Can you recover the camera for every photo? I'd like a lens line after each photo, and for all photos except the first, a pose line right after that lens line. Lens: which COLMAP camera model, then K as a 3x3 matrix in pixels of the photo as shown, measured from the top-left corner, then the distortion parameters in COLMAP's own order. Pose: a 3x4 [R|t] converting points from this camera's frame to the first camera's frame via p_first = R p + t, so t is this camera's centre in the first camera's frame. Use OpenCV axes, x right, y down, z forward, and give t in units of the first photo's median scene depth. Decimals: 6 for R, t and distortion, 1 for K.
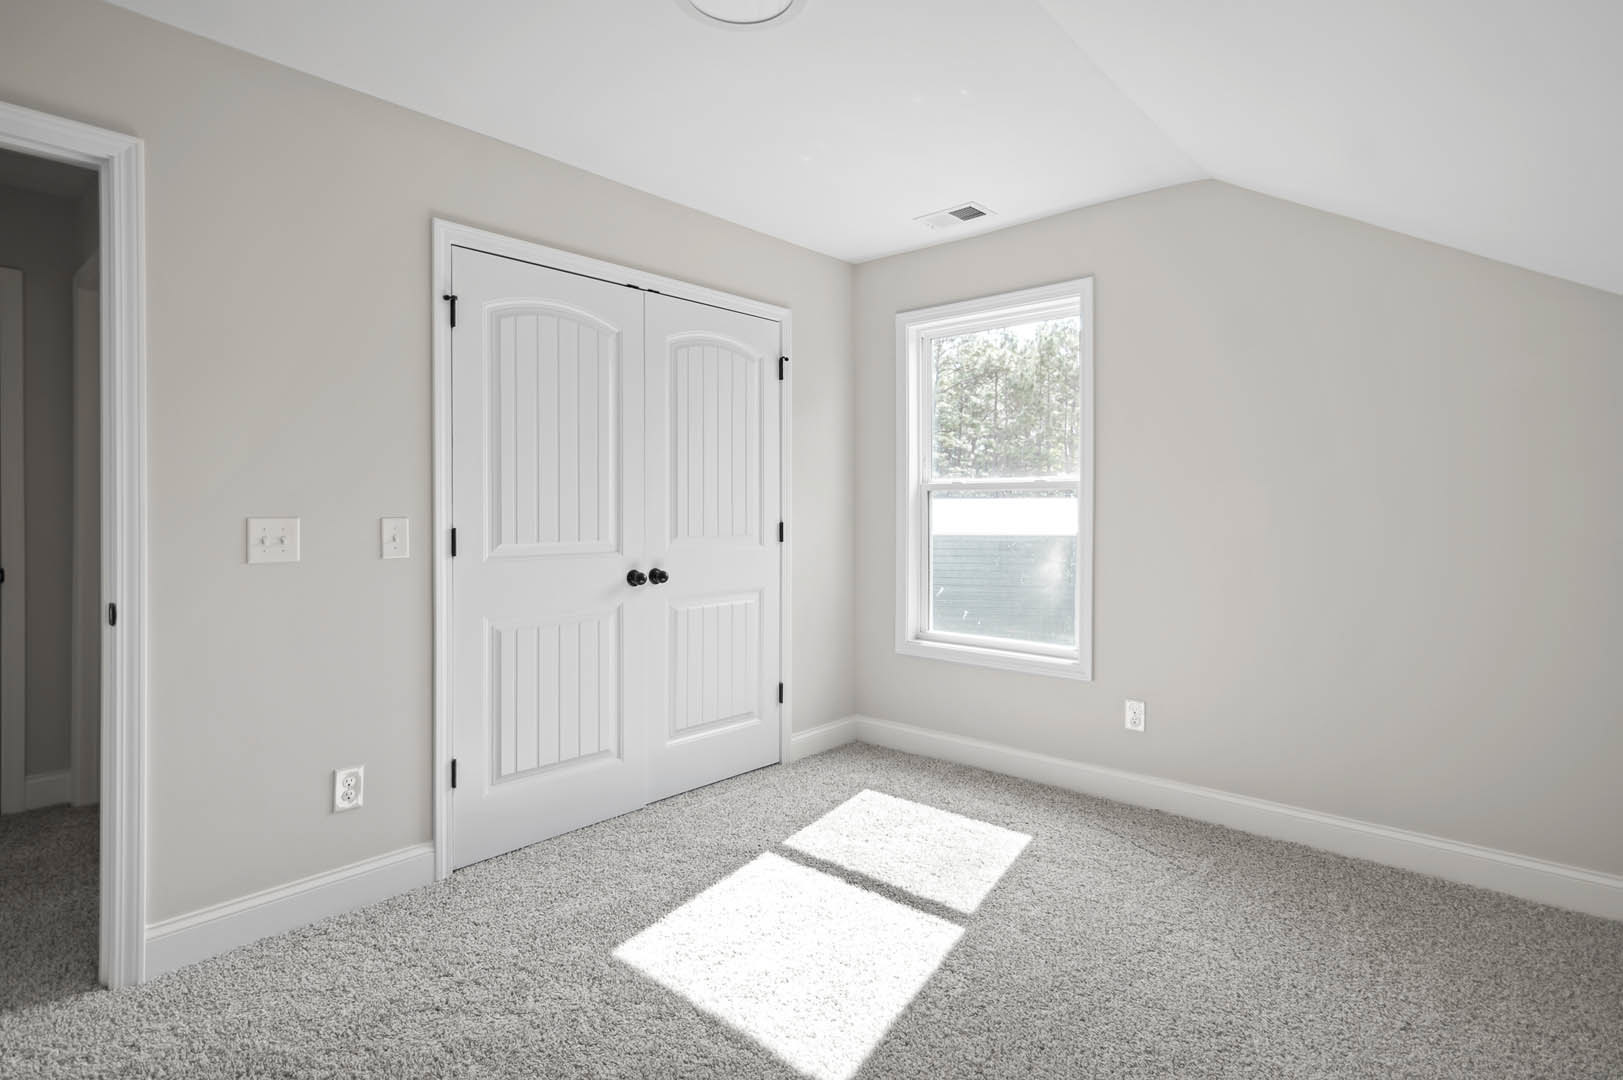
lens RADIAL K [[835.1, 0, 816.5], [0, 835.1, 506.4], [0, 0, 1]] dist [0.005530, 0.002870]
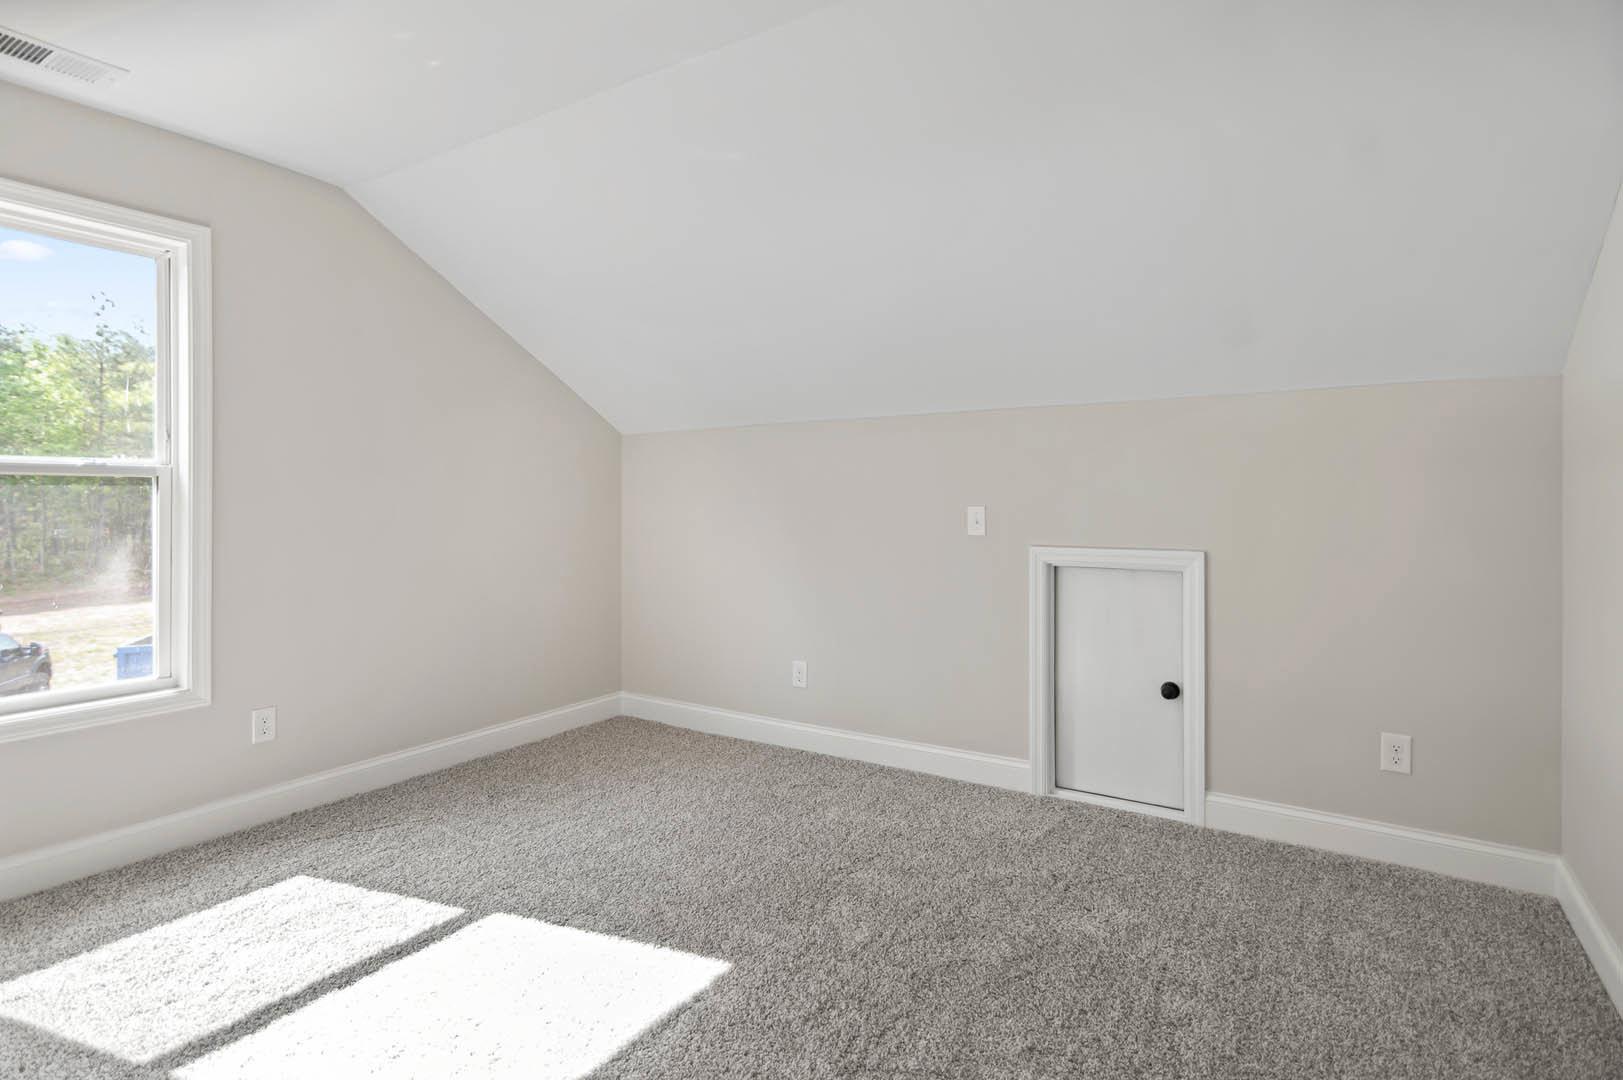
lens RADIAL K [[835.1, 0, 816.5], [0, 835.1, 506.4], [0, 0, 1]] dist [0.005530, 0.002870]
pose [[-0.170918, -0.008175, 0.985251, -0.763936], [-0.006470, 0.999953, 0.007175, -0.003889], [-0.985264, -0.005148, -0.170963, 0.671740]]
